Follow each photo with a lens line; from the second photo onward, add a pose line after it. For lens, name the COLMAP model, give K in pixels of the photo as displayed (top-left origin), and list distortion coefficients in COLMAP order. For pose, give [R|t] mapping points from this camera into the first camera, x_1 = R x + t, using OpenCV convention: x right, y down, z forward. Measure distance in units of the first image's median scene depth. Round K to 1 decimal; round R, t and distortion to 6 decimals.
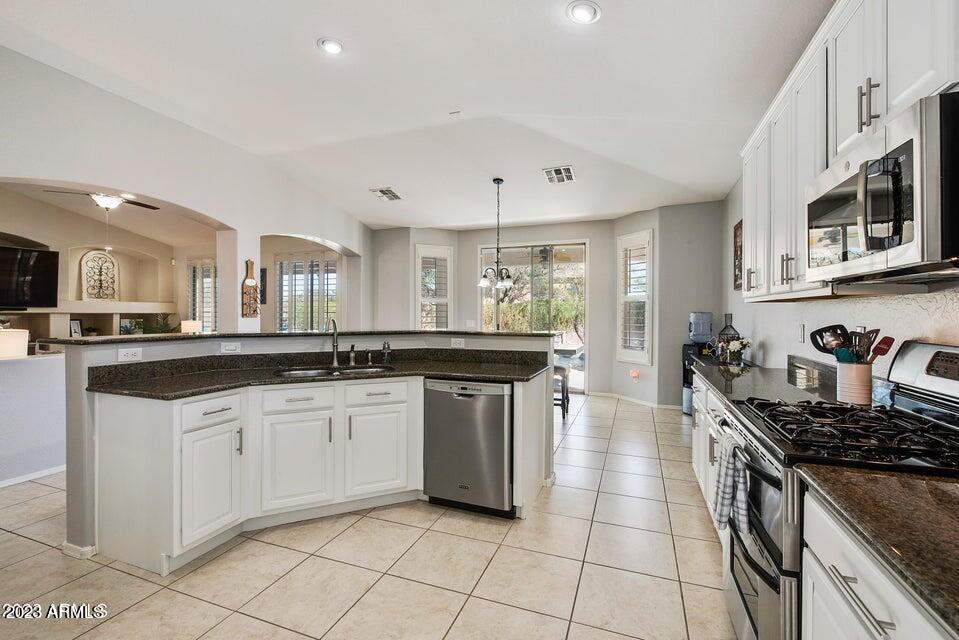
lens RADIAL K [[417.7, 0, 480.7], [0, 417.7, 317.7], [0, 0, 1]] dist [0.004116, -0.000520]
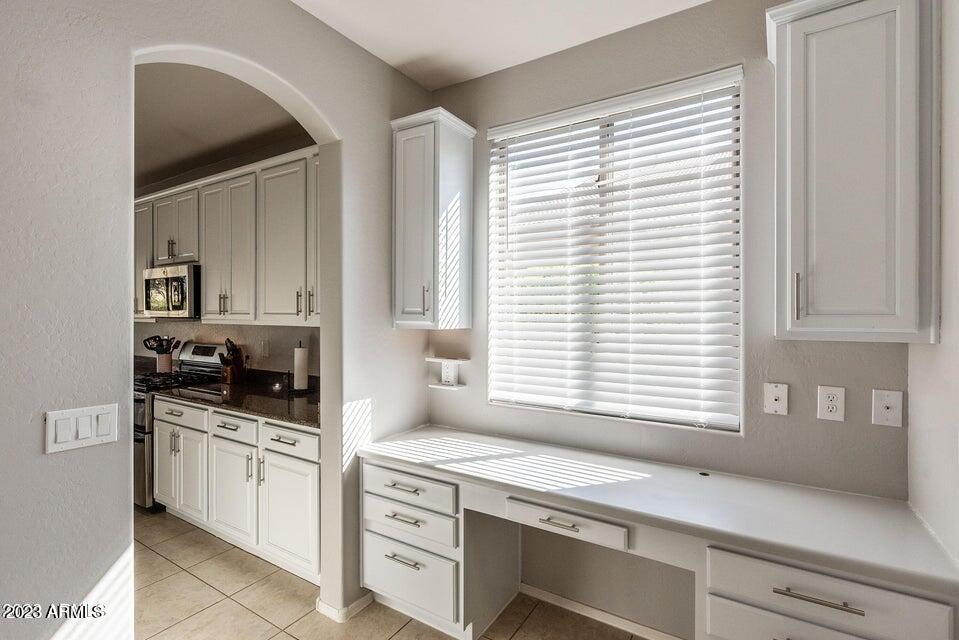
lens RADIAL K [[441.9, 0, 476.3], [0, 441.9, 320.0], [0, 0, 1]] dist [-0.003598, -0.000251]
pose [[0.196290, -0.003343, 0.980540, -0.974187], [0.007835, 0.999968, 0.001841, -0.053029], [-0.980515, 0.007321, 0.196310, -0.971876]]
